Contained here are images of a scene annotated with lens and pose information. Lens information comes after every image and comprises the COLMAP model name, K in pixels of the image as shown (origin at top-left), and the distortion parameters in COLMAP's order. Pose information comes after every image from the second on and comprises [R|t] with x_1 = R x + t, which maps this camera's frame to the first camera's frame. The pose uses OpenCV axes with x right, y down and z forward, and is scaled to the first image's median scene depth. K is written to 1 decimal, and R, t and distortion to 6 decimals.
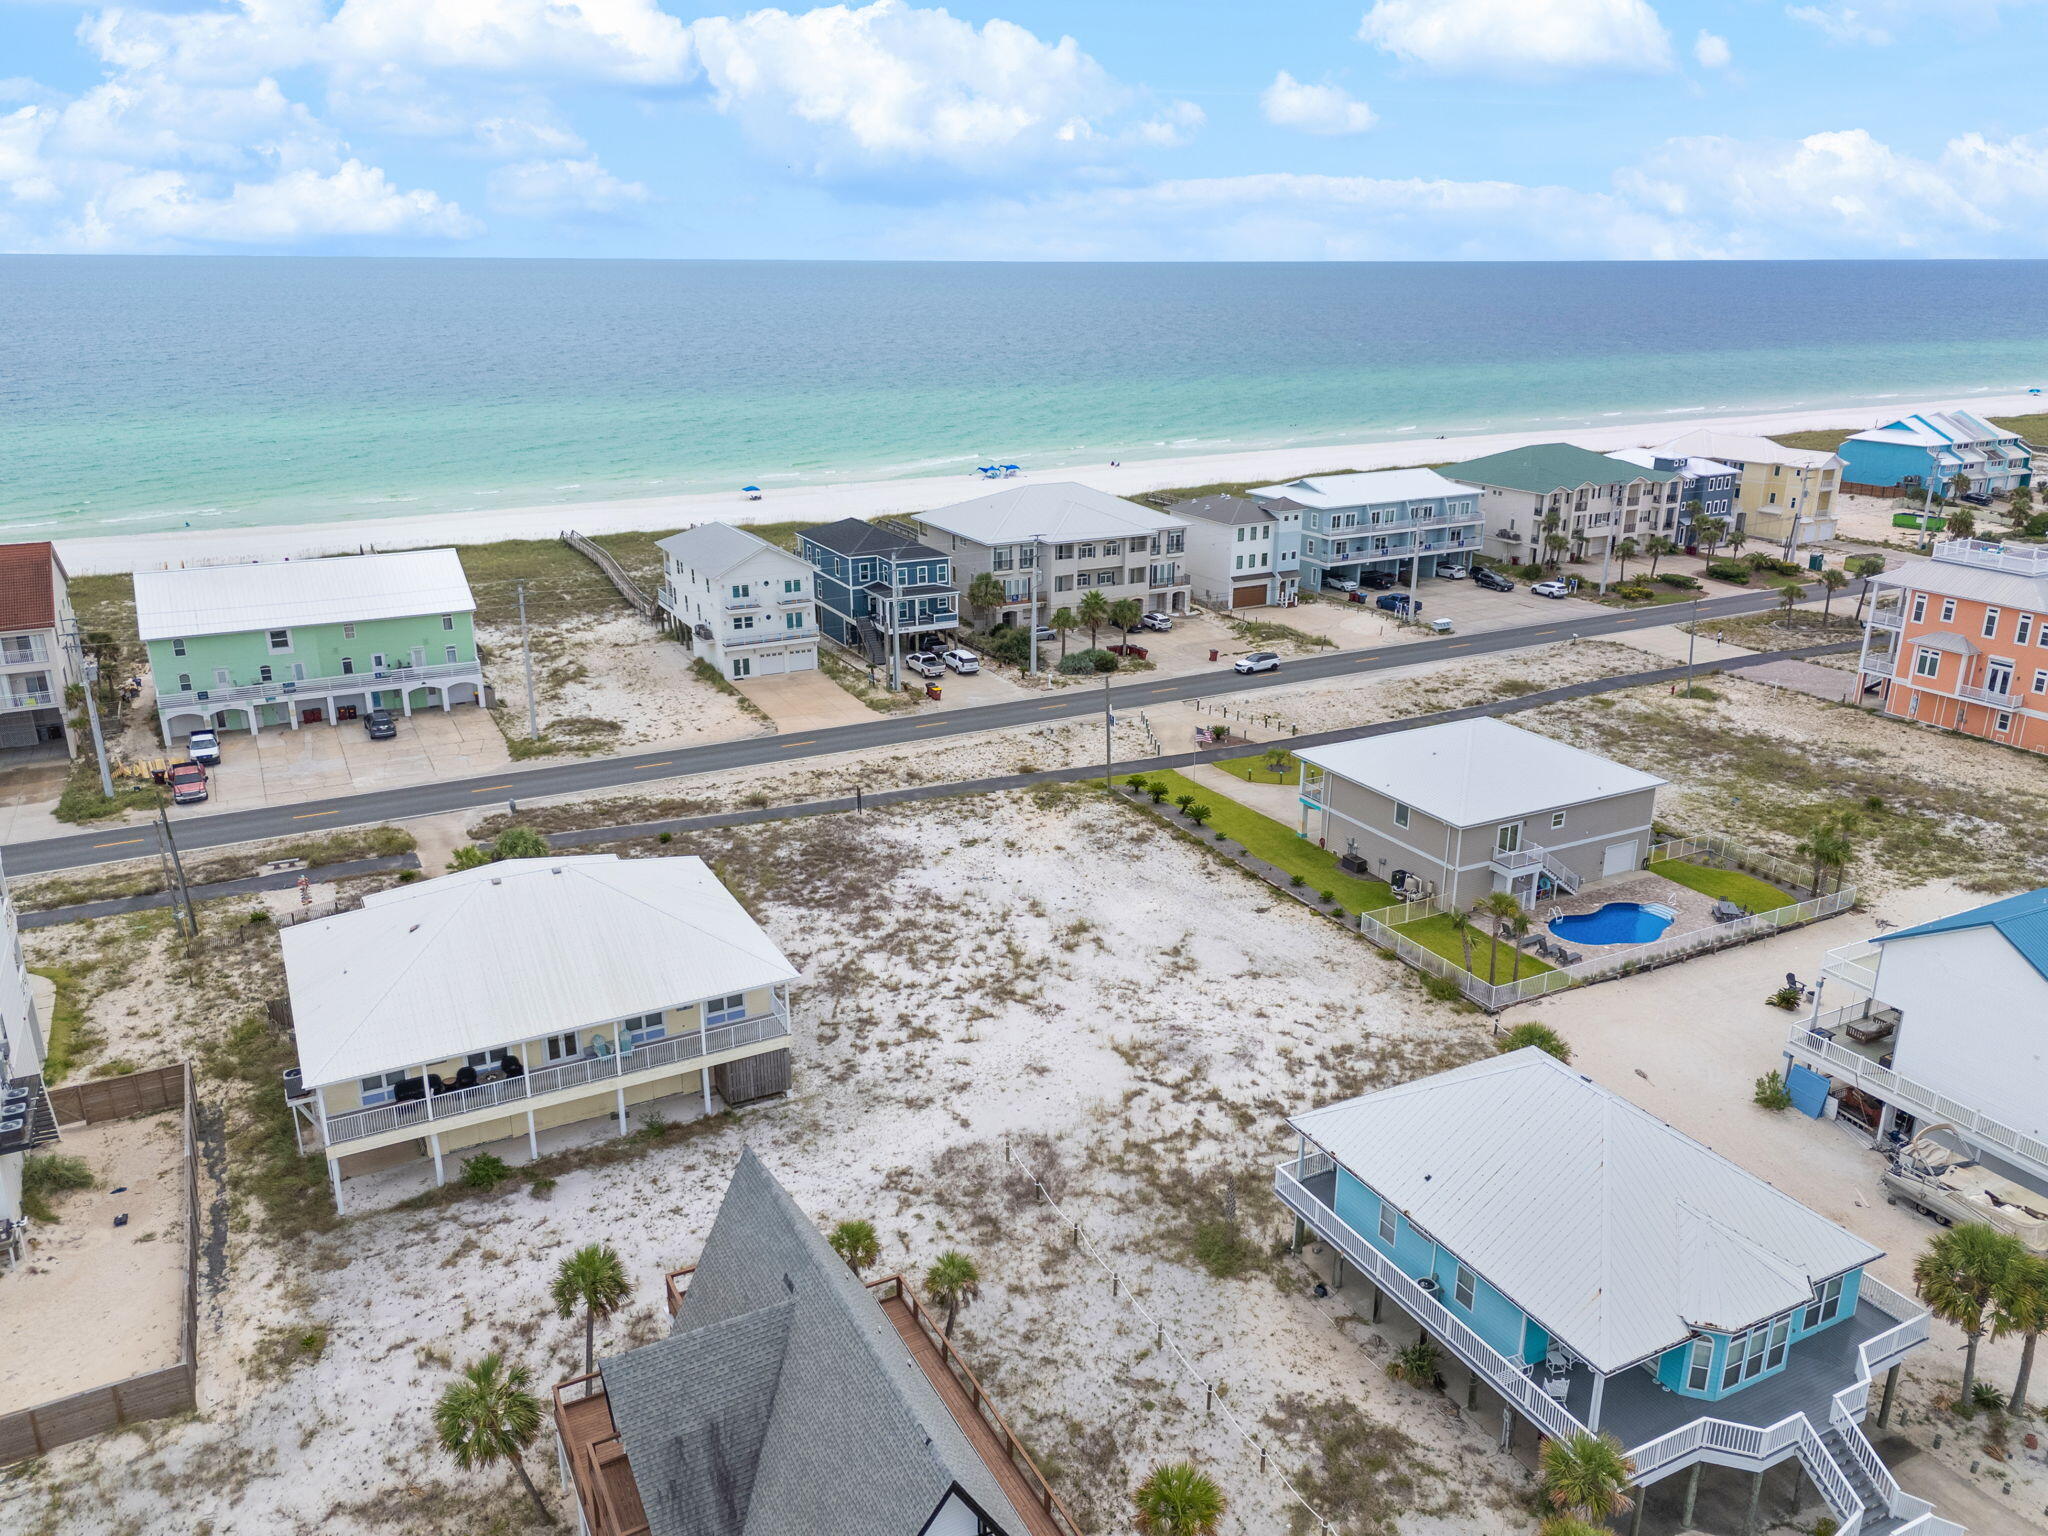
lens RADIAL K [[1503.0, 0, 1031.6], [0, 1503.0, 772.4], [0, 0, 1]] dist [0.108902, -0.139069]
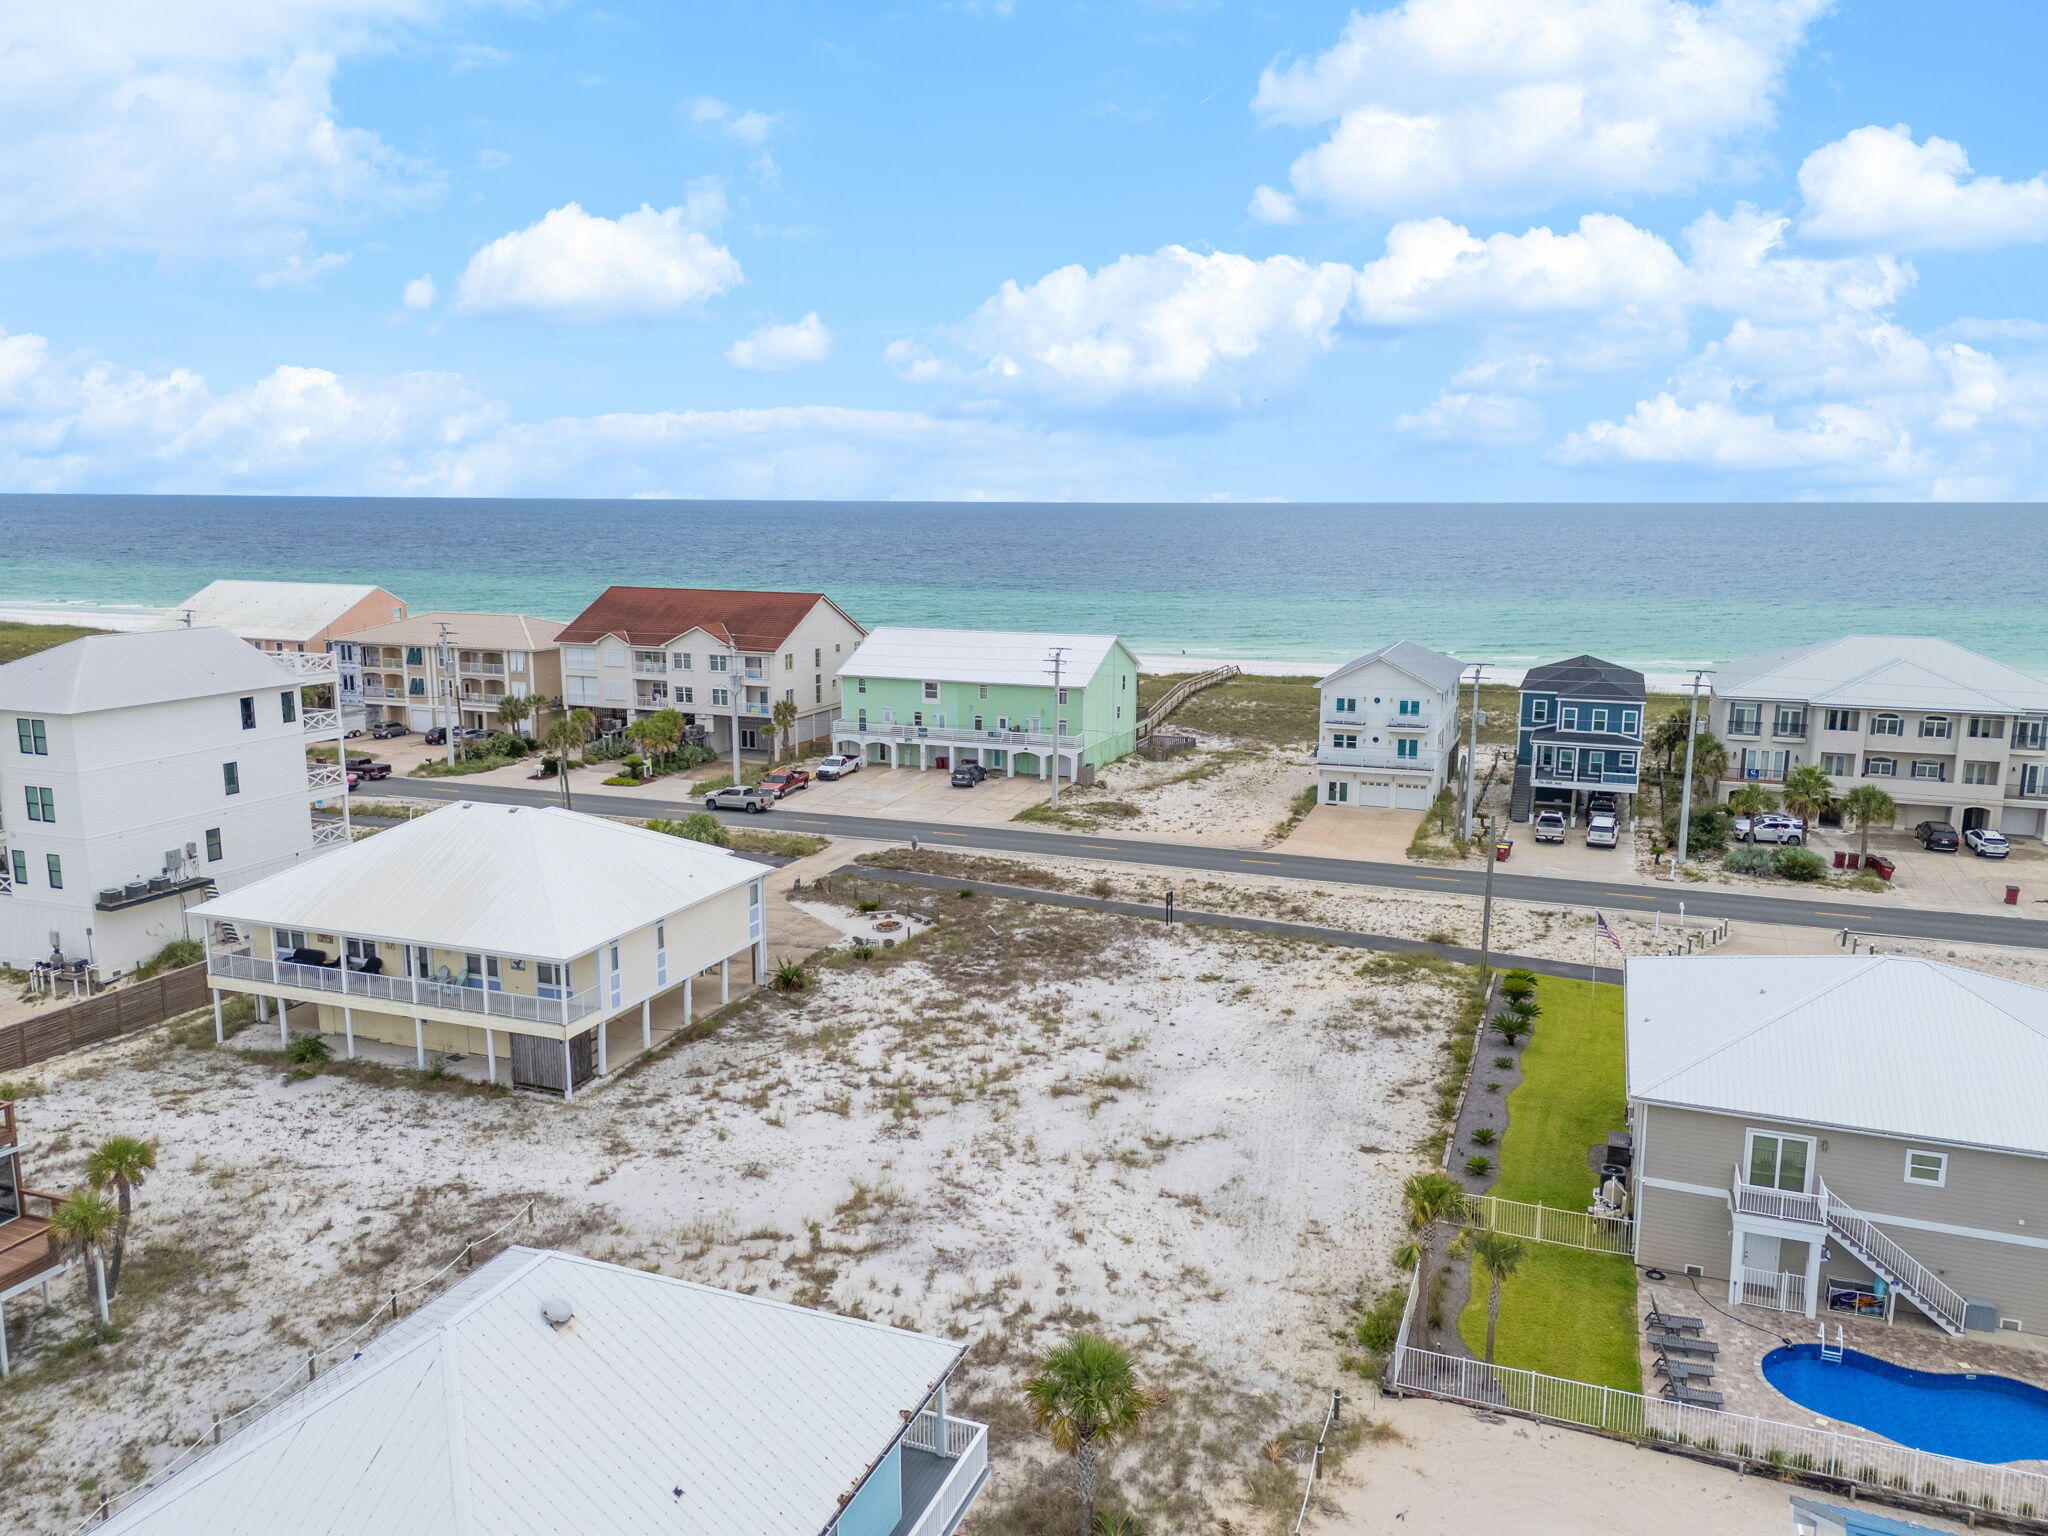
lens RADIAL K [[1503.8, 0, 1024.0], [0, 1503.8, 768.0], [0, 0, 1]] dist [0.092379, -0.097560]
pose [[0.657173, 0.133700, -0.741787, 0.449578], [-0.244491, 0.968742, -0.041996, -0.002227], [0.712985, 0.208959, 0.669319, 0.377314]]
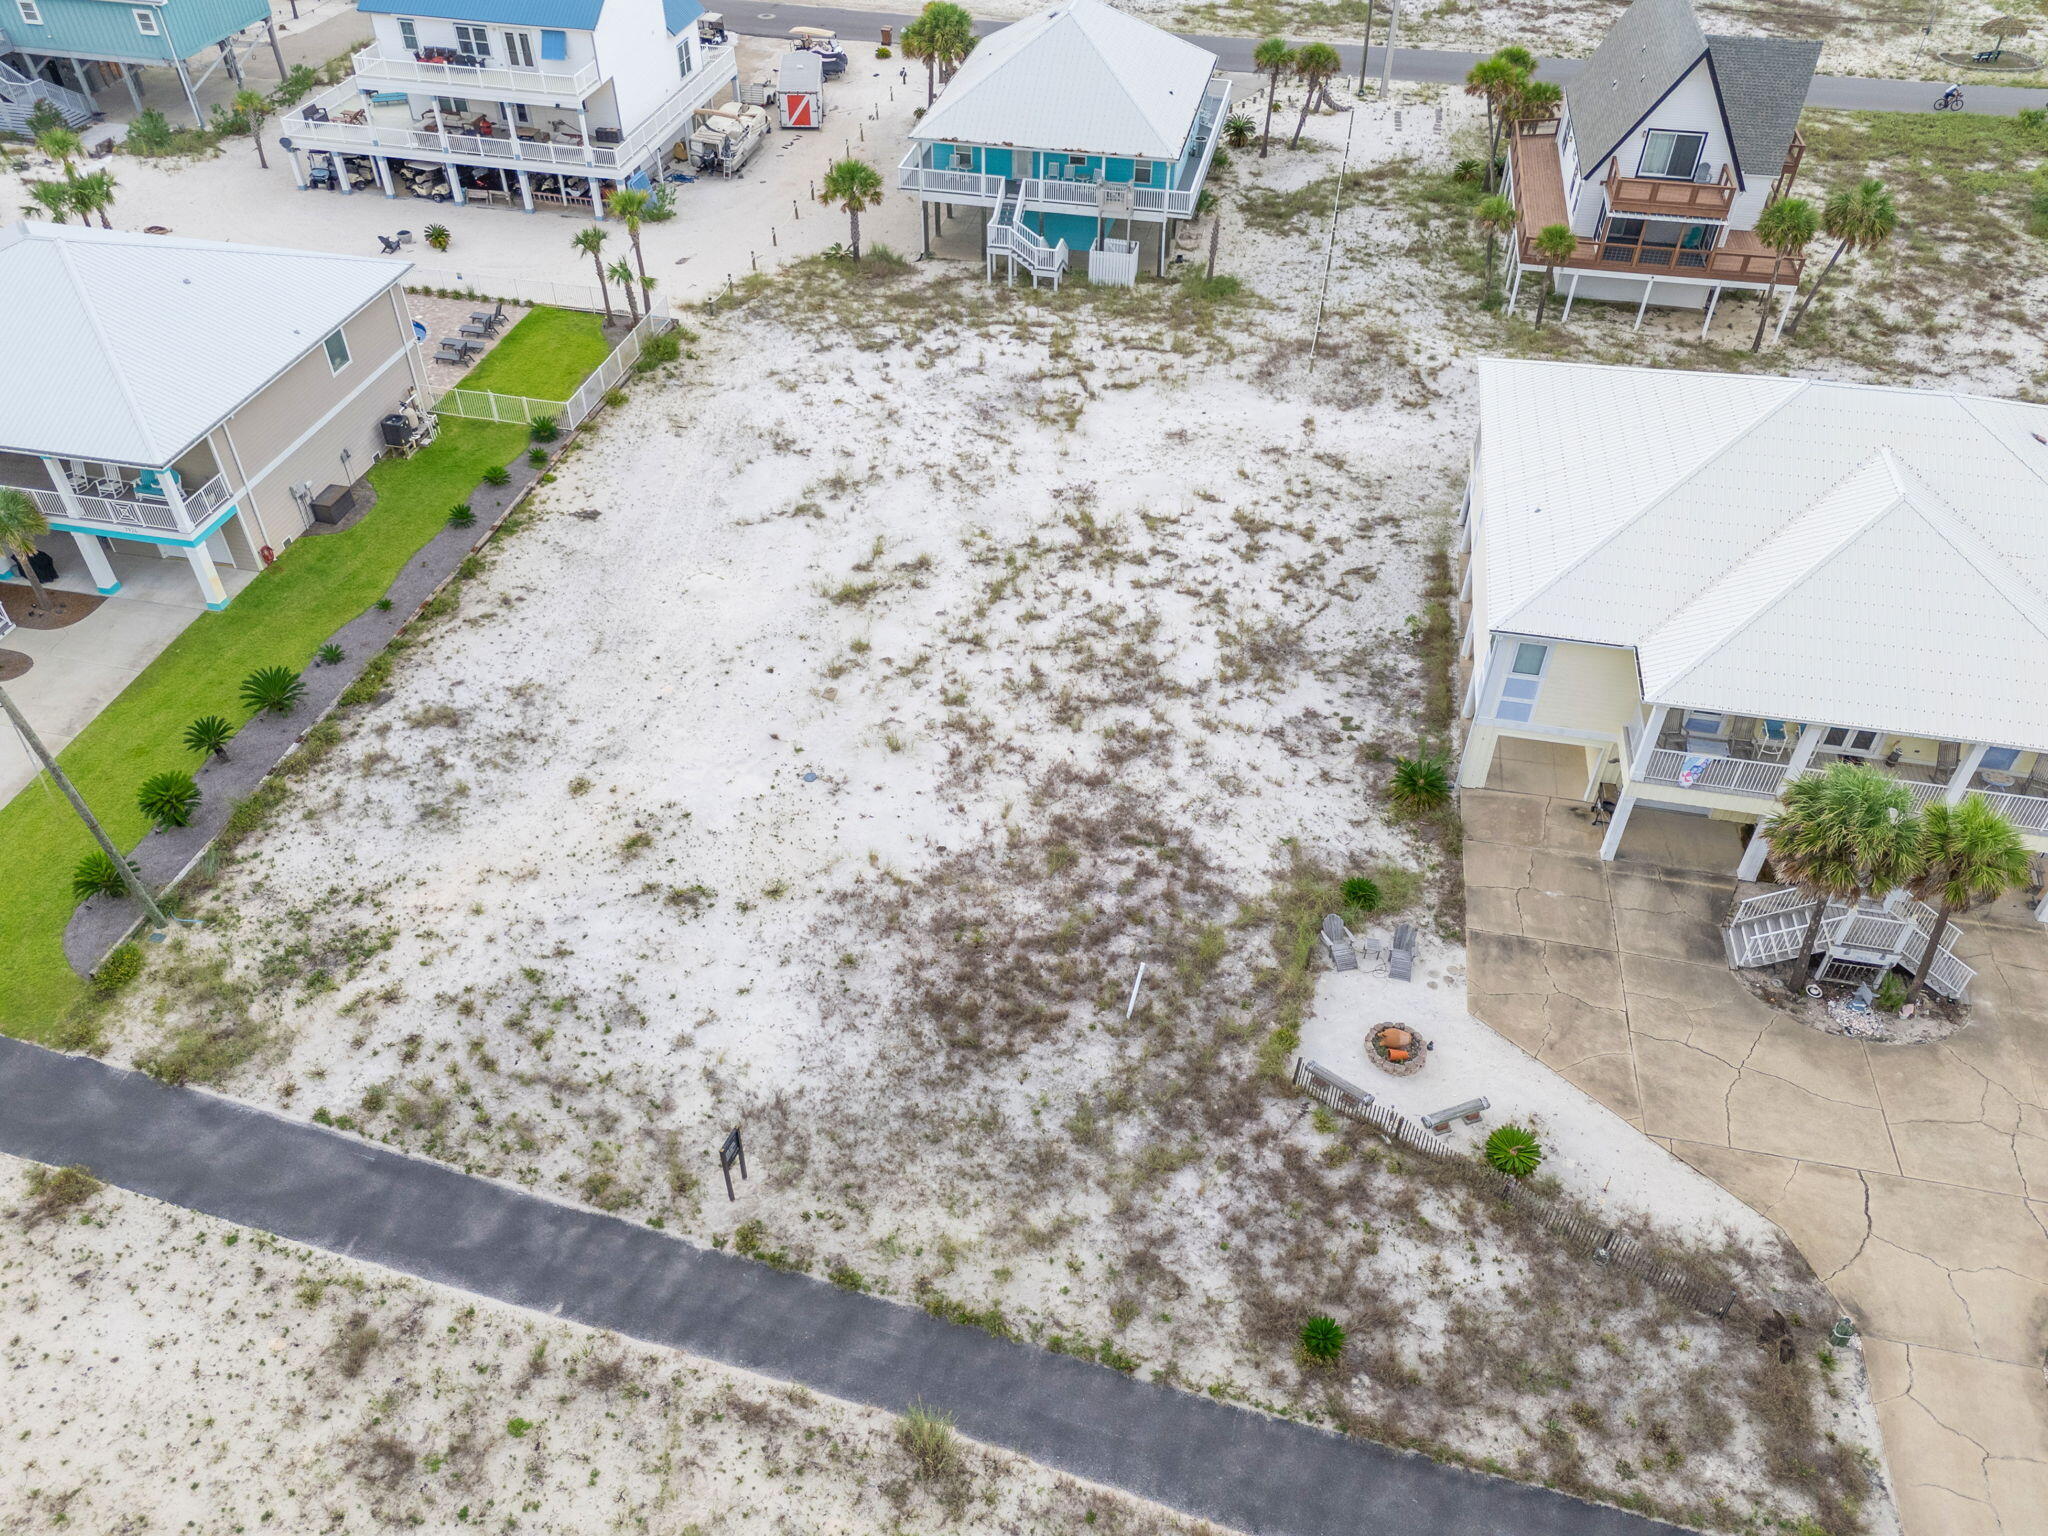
lens RADIAL K [[1502.6, 0, 1028.1], [0, 1502.6, 772.4], [0, 0, 1]] dist [0.069154, -0.059657]
pose [[-0.773029, -0.429112, 0.467215, -0.285117], [0.192410, 0.543205, 0.817255, -0.286391], [-0.604488, 0.721659, -0.337348, 1.033414]]
